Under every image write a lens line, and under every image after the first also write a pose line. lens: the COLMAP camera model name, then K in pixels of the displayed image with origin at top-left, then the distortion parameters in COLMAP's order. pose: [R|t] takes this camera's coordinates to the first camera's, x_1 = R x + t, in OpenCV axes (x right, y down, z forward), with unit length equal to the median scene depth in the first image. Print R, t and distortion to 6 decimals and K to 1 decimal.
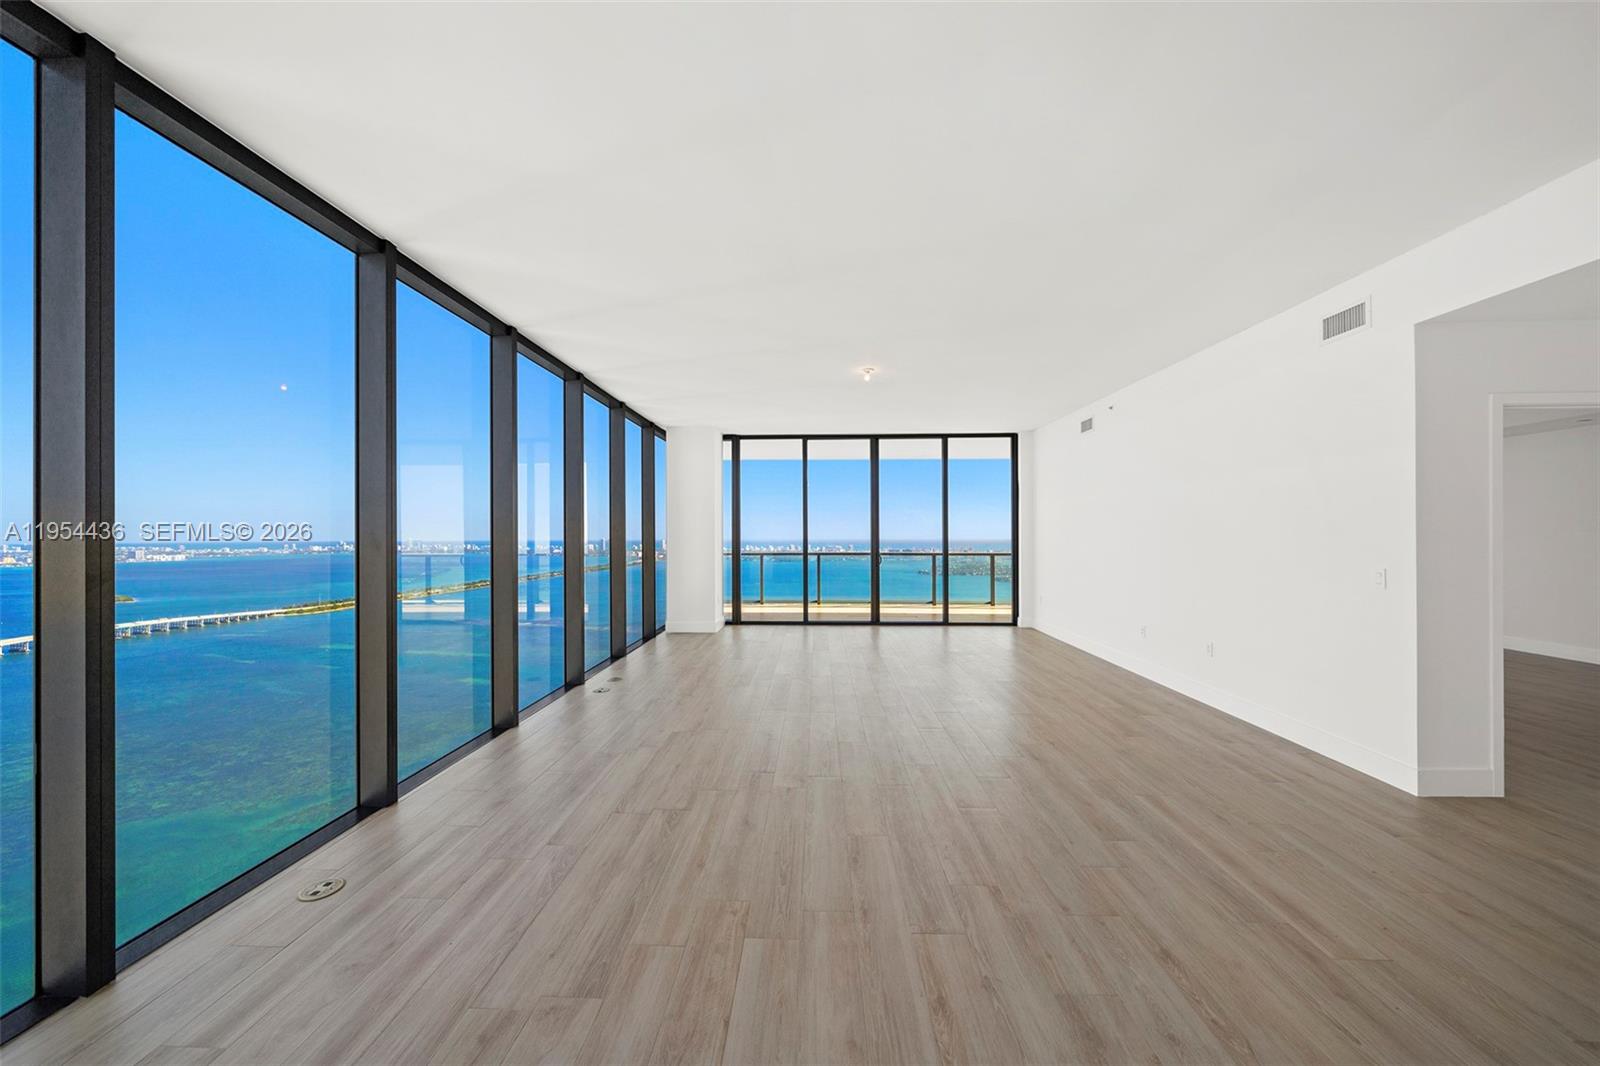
lens RADIAL K [[583.0, 0, 786.4], [0, 583.0, 533.2], [0, 0, 1]] dist [0.000010, 0.000175]
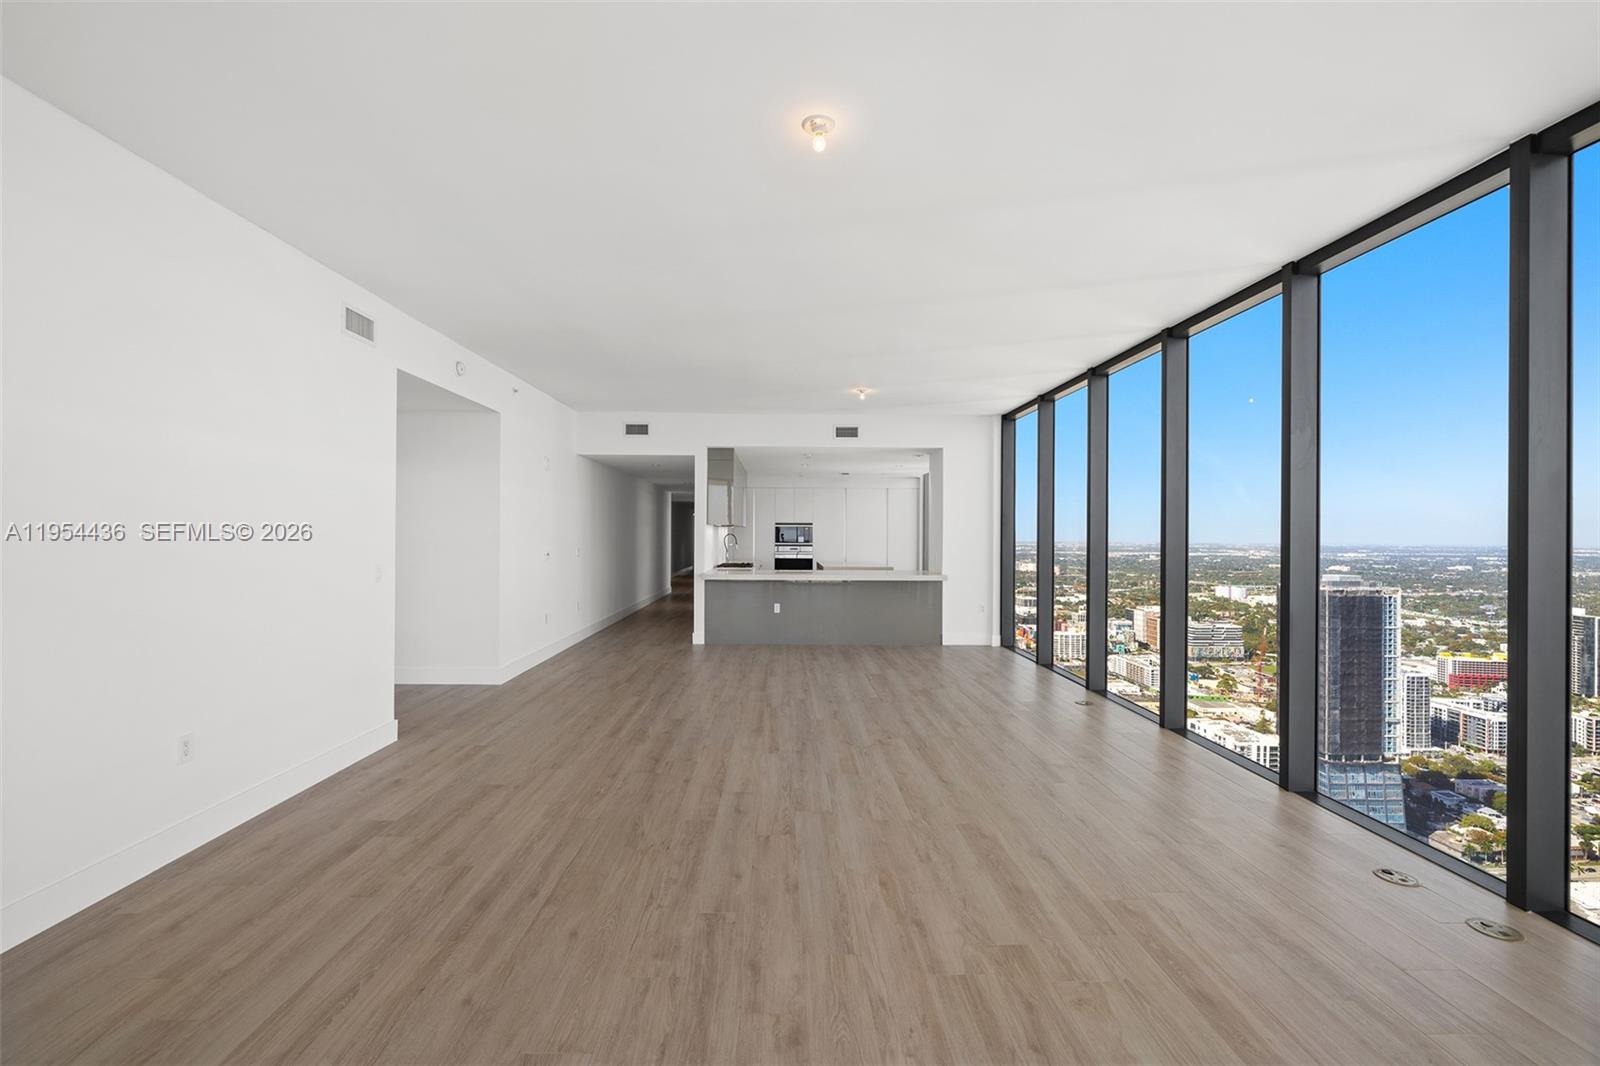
lens RADIAL K [[699.3, 0, 797.8], [0, 699.3, 537.1], [0, 0, 1]] dist [-0.003628, -0.000526]
pose [[-0.996742, -0.000155, -0.080659, 0.308359], [-0.000280, 0.999999, 0.001528, 0.005273], [0.080659, 0.001545, -0.996741, 2.379442]]
